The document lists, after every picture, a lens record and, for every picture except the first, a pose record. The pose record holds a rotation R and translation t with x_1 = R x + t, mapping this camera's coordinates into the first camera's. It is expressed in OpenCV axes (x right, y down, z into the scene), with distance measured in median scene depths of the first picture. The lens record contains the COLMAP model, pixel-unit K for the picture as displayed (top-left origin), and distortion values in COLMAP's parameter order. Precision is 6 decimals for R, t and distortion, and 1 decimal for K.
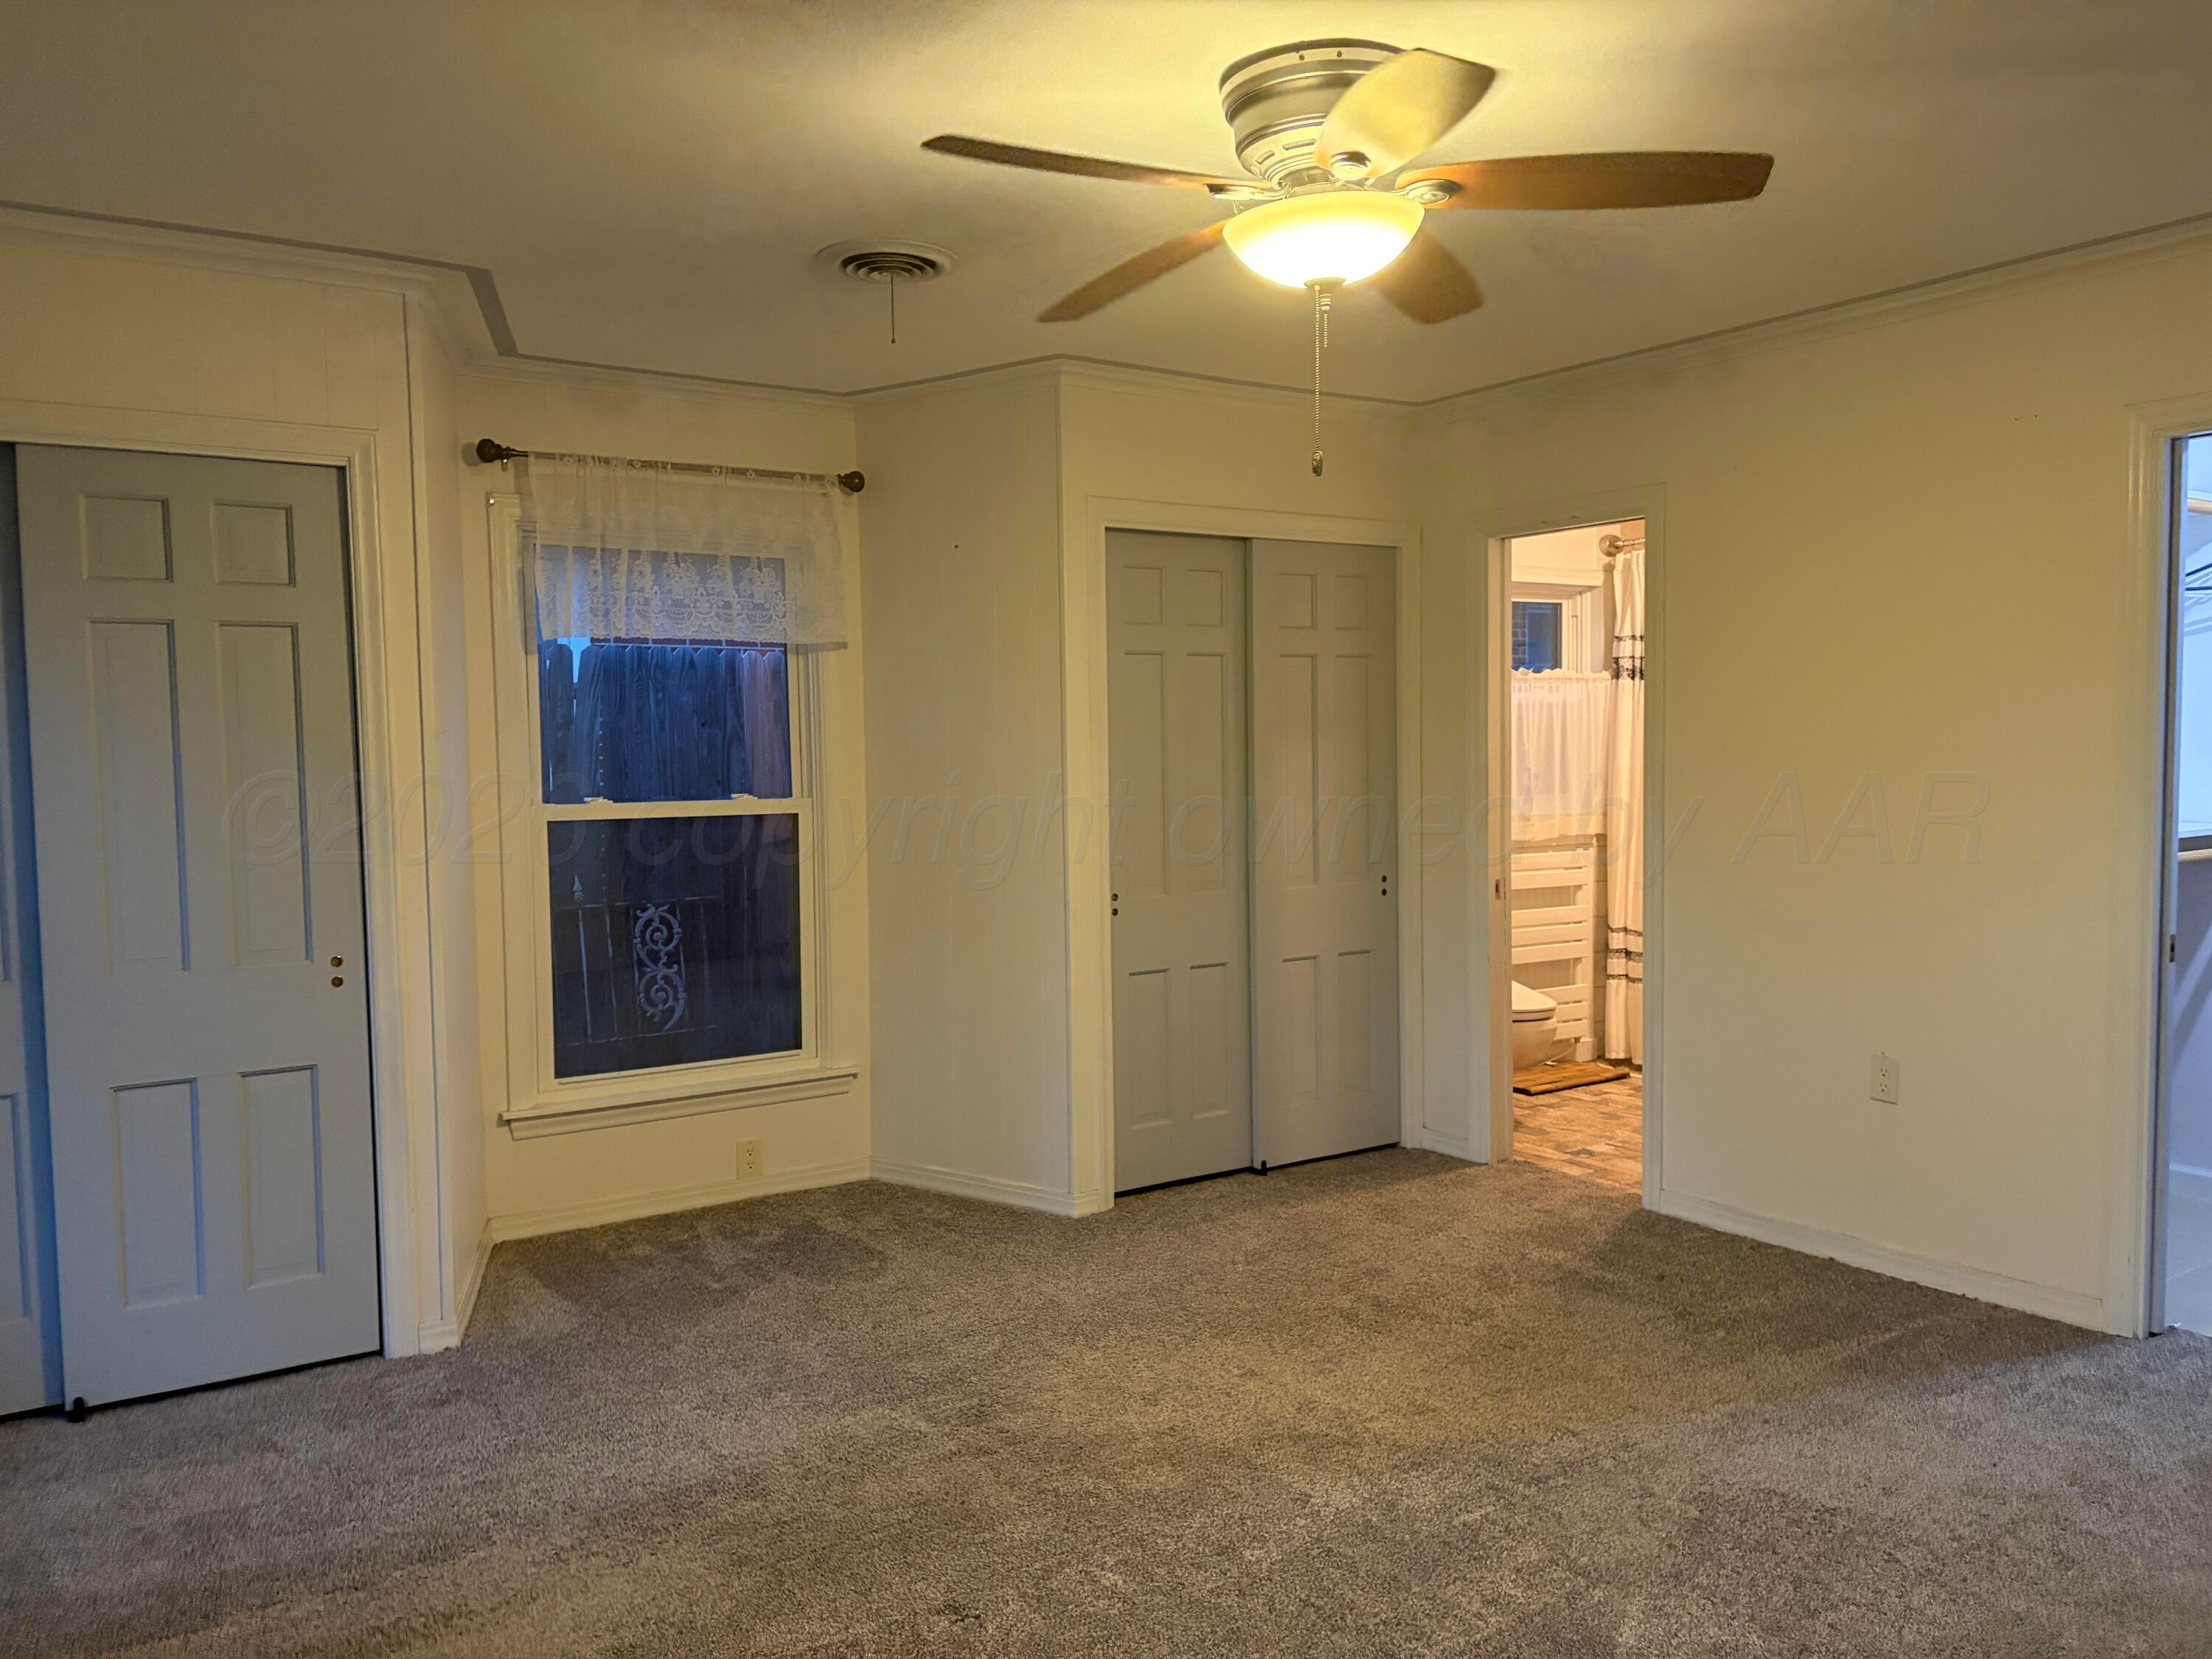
lens RADIAL K [[1663.8, 0, 1124.0], [0, 1663.8, 833.0], [0, 0, 1]] dist [0.023118, -0.060542]
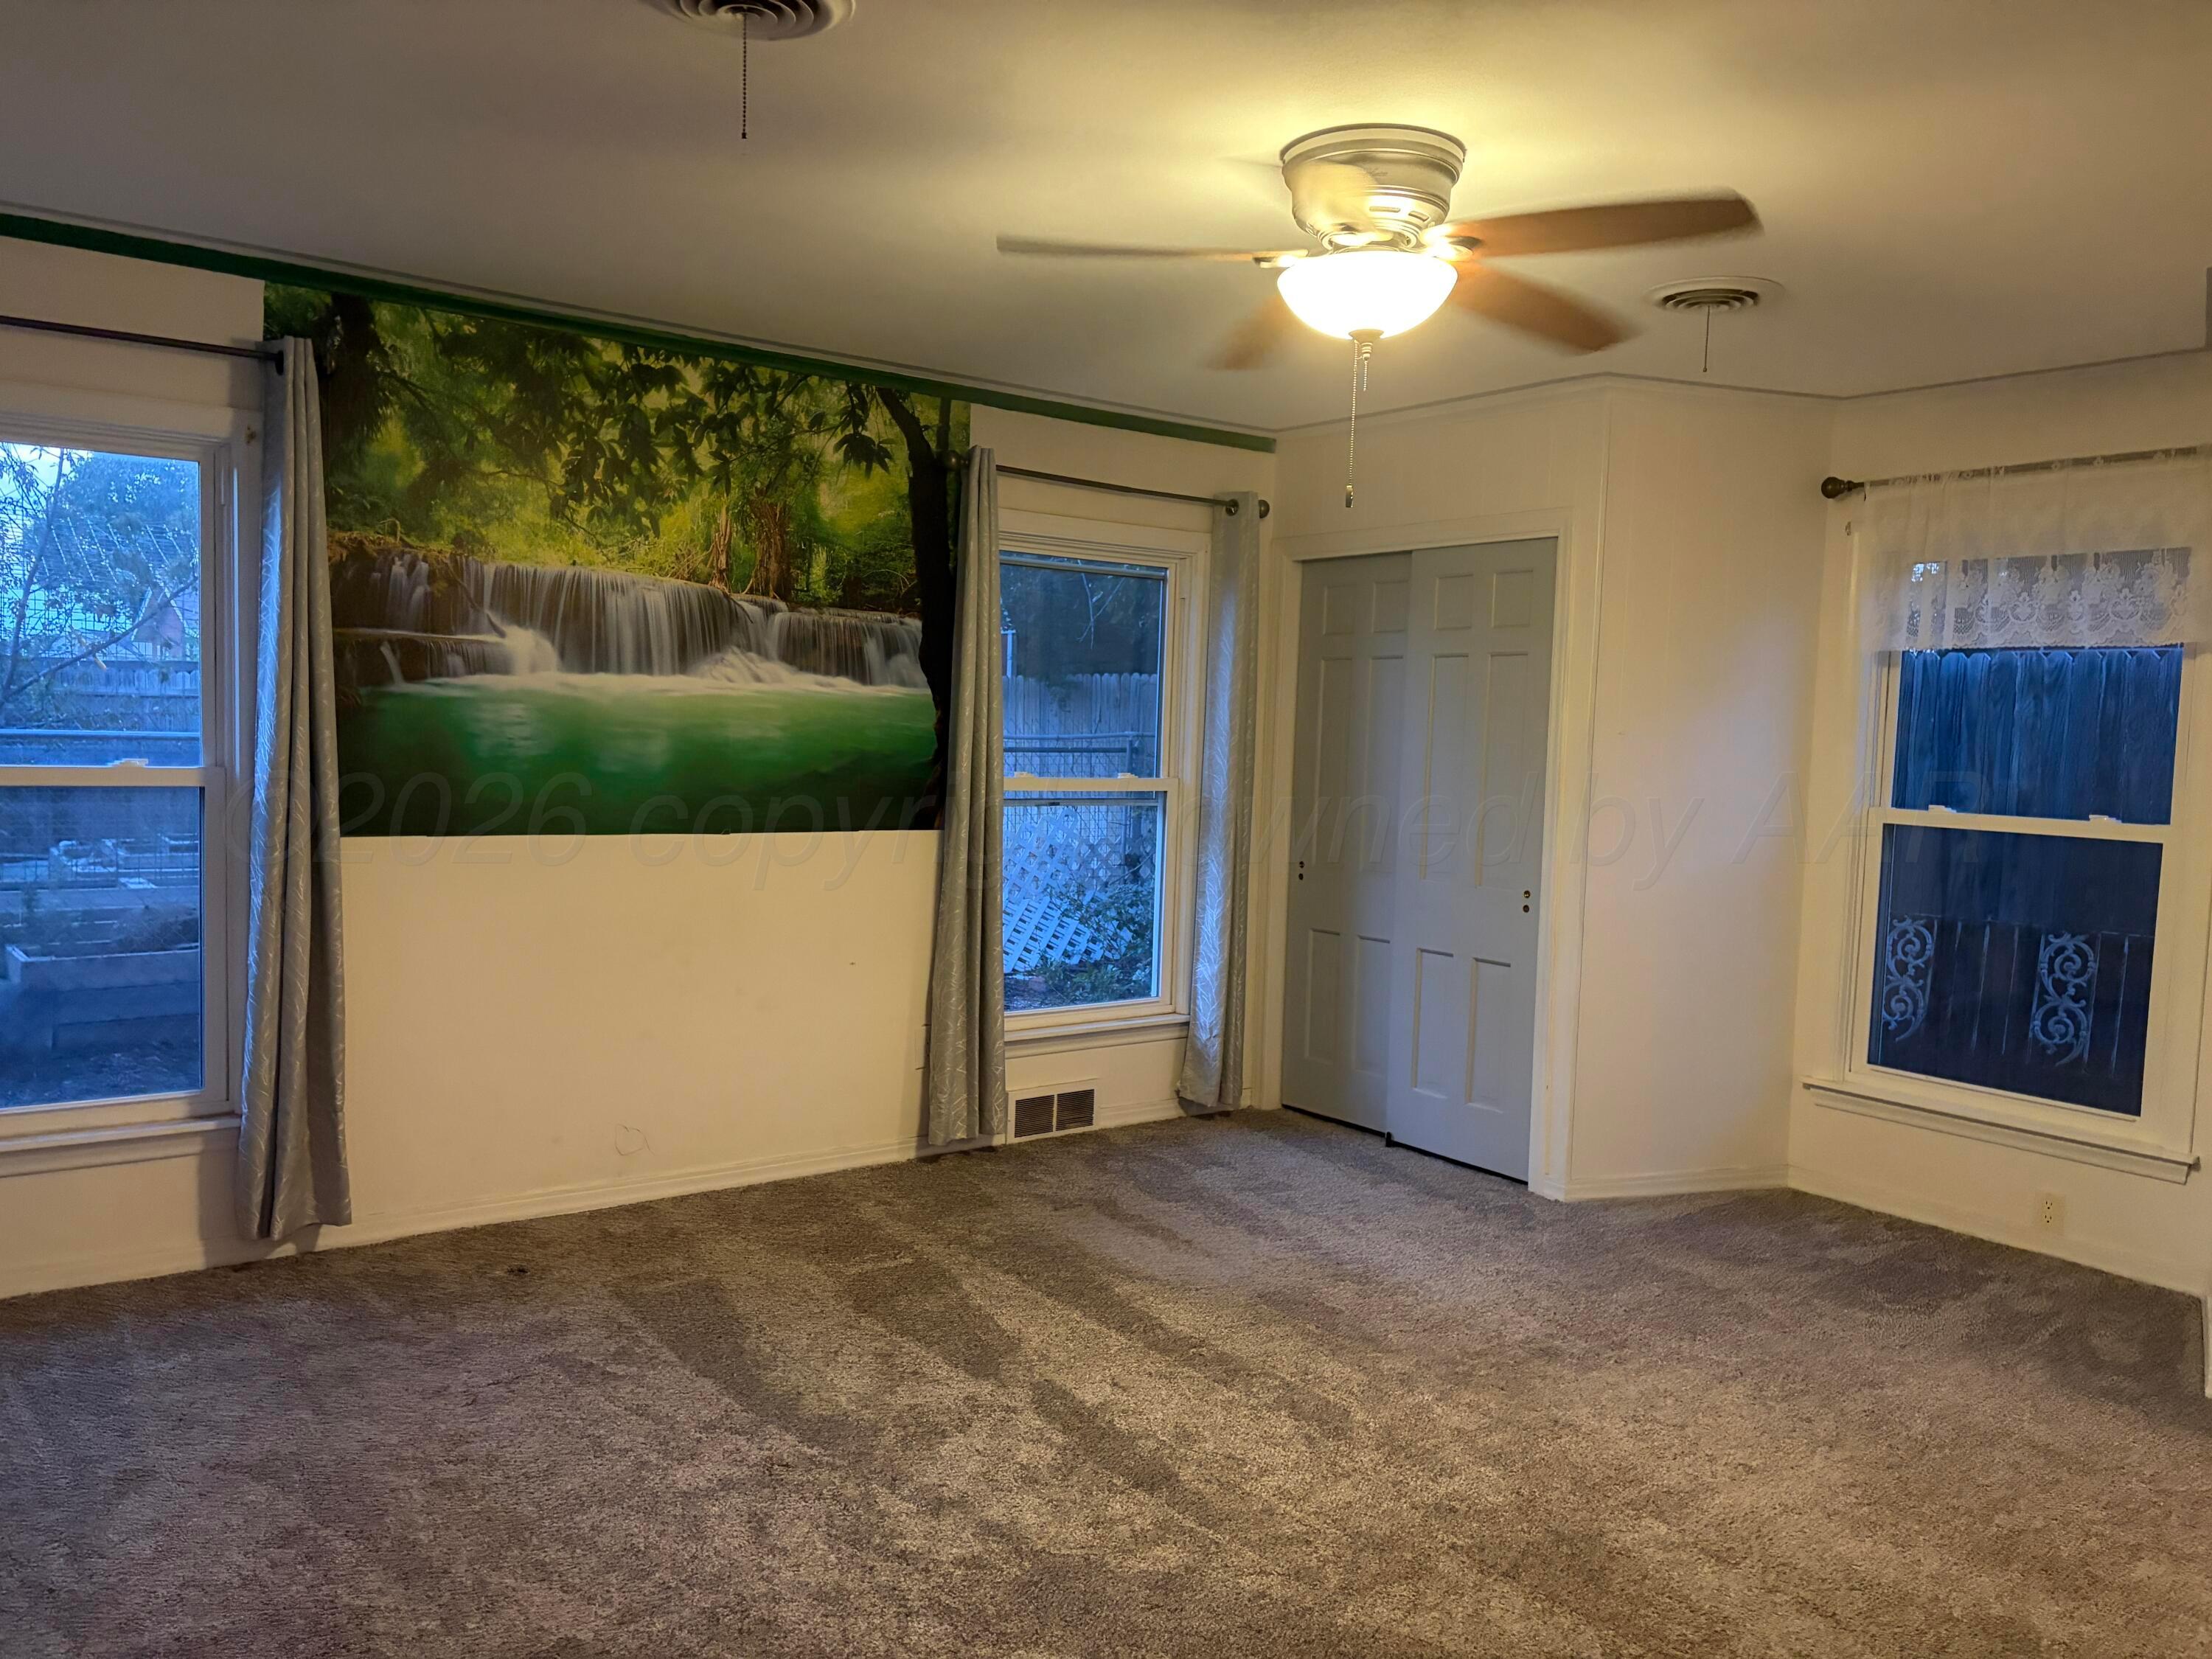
lens RADIAL K [[1675.0, 0, 1105.1], [0, 1675.0, 882.5], [0, 0, 1]] dist [0.064058, 0.001350]
pose [[0.049468, 0.111131, -0.992574, 0.725264], [-0.096589, 0.989665, 0.105992, -0.038562], [0.994094, 0.090629, 0.059691, 0.449853]]
